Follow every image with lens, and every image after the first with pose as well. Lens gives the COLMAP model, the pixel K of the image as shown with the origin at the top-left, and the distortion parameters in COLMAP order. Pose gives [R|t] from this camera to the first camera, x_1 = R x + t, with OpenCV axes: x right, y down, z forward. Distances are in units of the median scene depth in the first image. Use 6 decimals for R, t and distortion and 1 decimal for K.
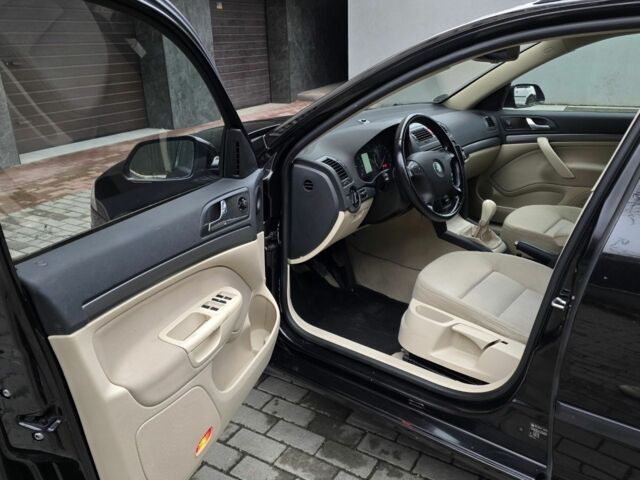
lens RADIAL K [[536.3, 0, 318.3], [0, 536.3, 245.0], [0, 0, 1]] dist [0.049796, 0.005855]
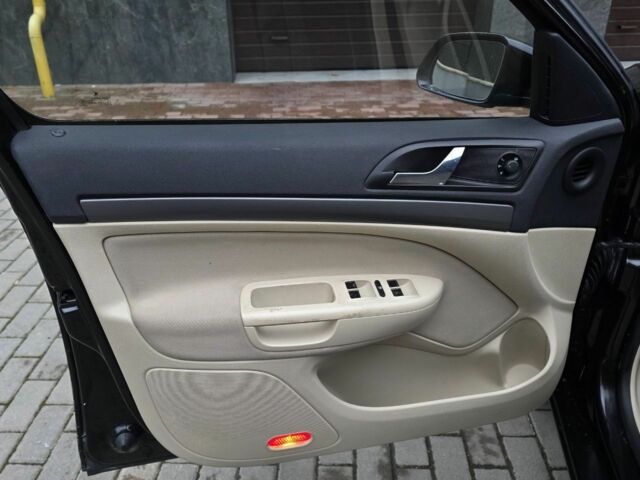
lens RADIAL K [[556.1, 0, 320.2], [0, 556.1, 238.0], [0, 0, 1]] dist [0.070918, -0.078886]
pose [[0.481819, 0.430890, -0.763010, 0.268738], [-0.312179, 0.898022, 0.310002, -0.137526], [0.818776, 0.088832, 0.567199, 0.524578]]
